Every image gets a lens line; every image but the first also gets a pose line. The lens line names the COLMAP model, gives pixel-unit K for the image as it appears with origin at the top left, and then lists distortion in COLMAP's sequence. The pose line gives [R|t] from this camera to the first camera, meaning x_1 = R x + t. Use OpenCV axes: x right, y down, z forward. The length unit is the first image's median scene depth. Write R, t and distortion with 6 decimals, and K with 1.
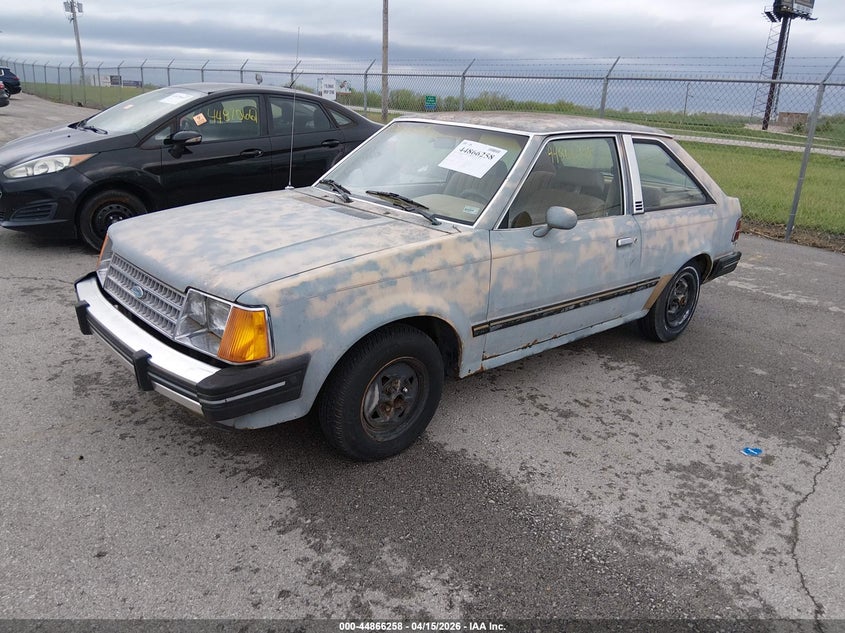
lens RADIAL K [[646.0, 0, 429.9], [0, 646.0, 336.1], [0, 0, 1]] dist [0.096804, -0.186908]
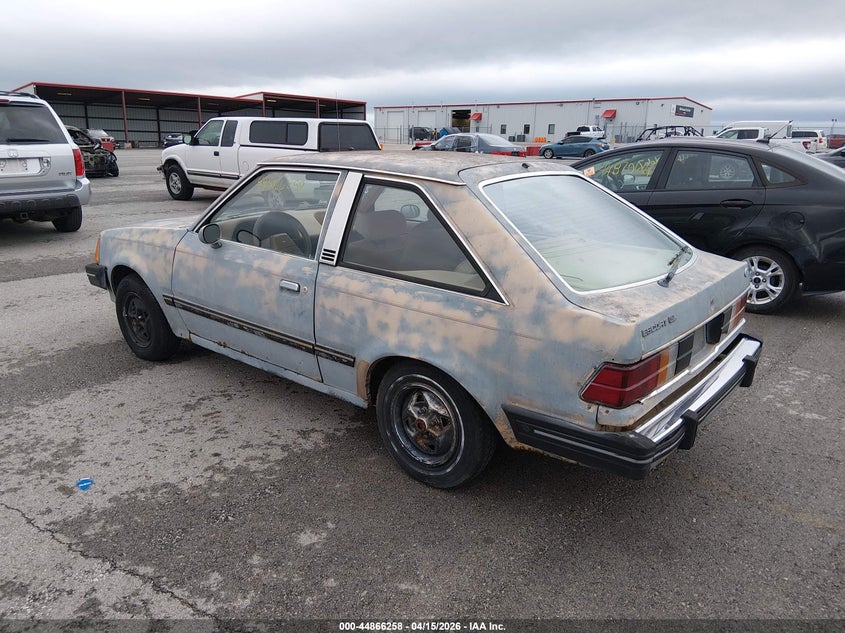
lens RADIAL K [[646.0, 0, 429.9], [0, 646.0, 336.1], [0, 0, 1]] dist [0.096804, -0.186908]
pose [[0.126140, 0.241685, -0.962121, 1.267582], [-0.357063, 0.915925, 0.183267, -0.331652], [0.925524, 0.320420, 0.201832, 1.080745]]
